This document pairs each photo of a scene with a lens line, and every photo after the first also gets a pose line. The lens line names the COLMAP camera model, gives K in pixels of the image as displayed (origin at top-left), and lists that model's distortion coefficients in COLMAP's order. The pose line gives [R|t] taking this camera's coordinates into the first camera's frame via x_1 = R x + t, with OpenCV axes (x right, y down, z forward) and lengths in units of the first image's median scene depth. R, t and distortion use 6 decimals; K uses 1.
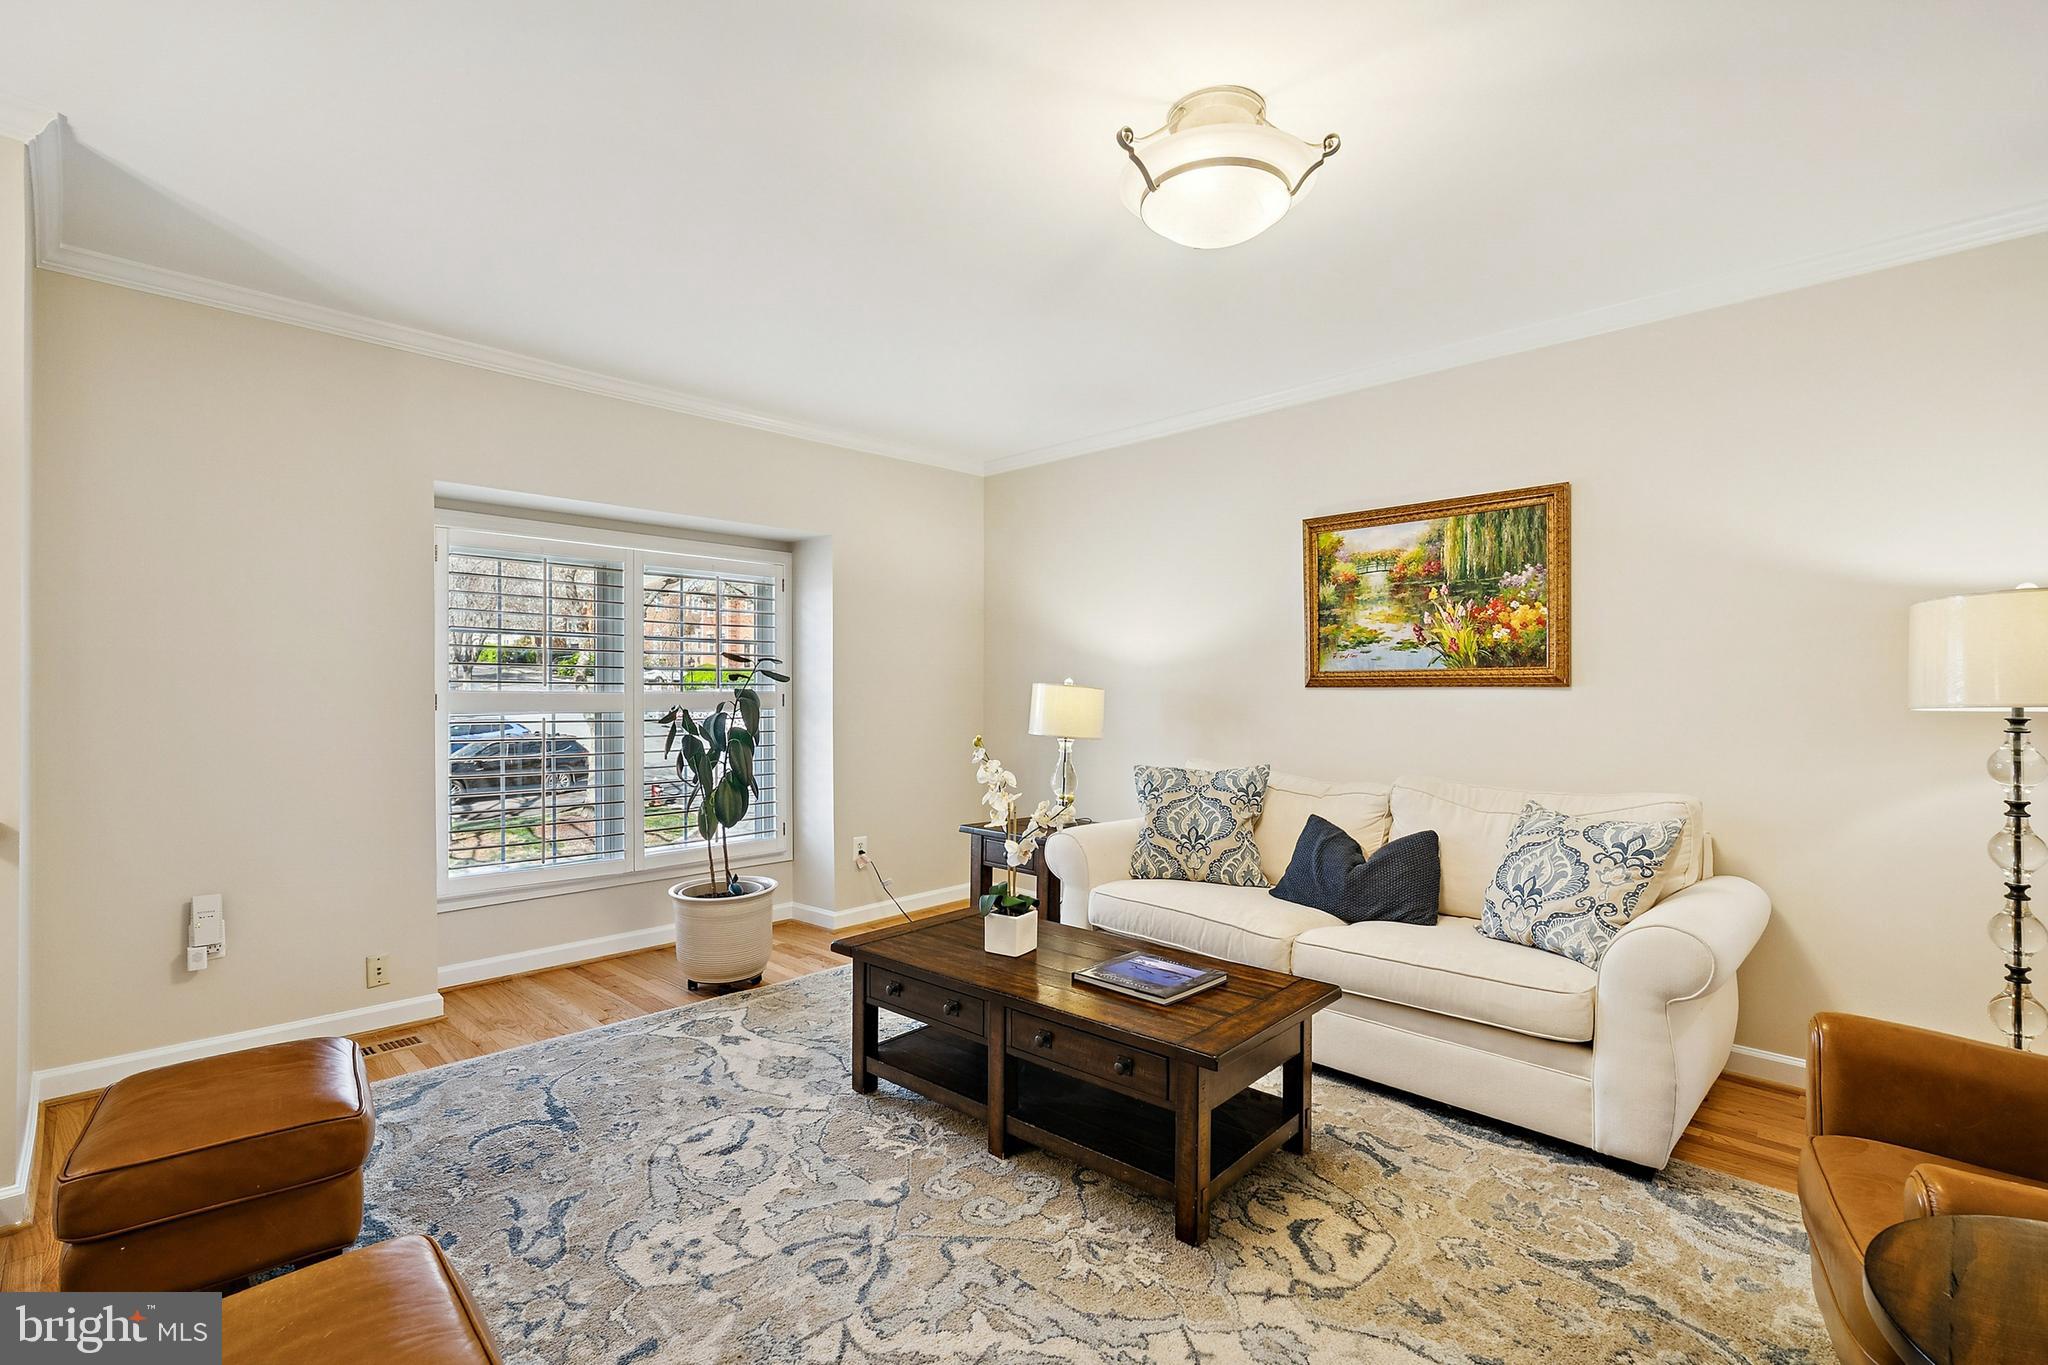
lens RADIAL K [[917.5, 0, 1024.0], [0, 917.5, 682.5], [0, 0, 1]] dist [-0.002254, -0.000019]
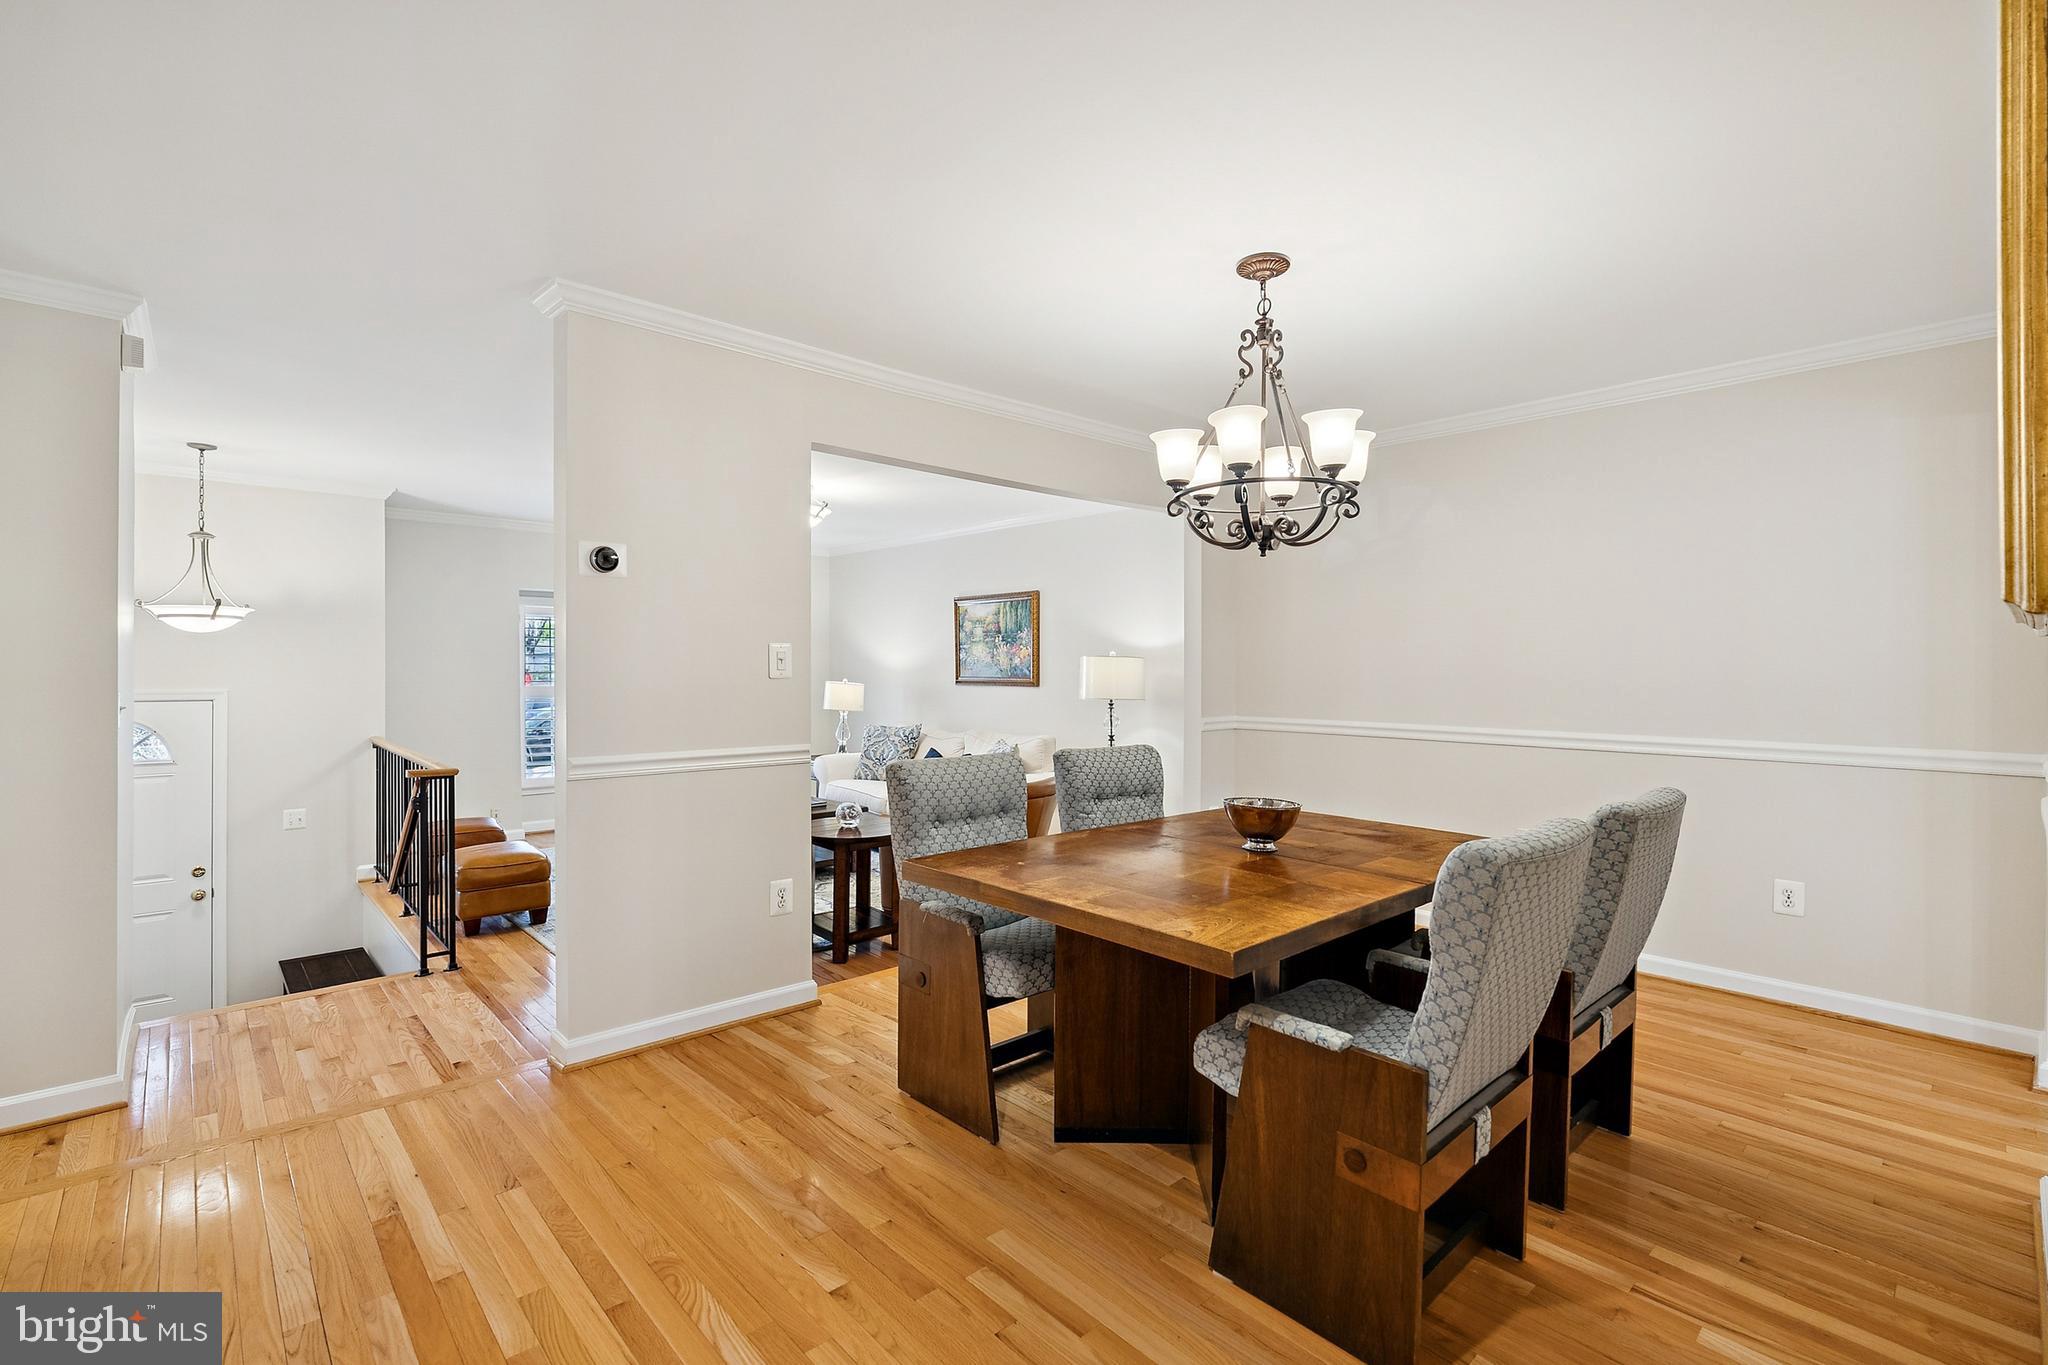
lens RADIAL K [[917.5, 0, 1024.0], [0, 917.5, 682.5], [0, 0, 1]] dist [-0.002254, -0.000019]
pose [[0.998506, 0.006019, -0.054303, 0.604976], [-0.004907, 0.999776, 0.020577, -0.044247], [0.054415, -0.020280, 0.998312, -1.000454]]
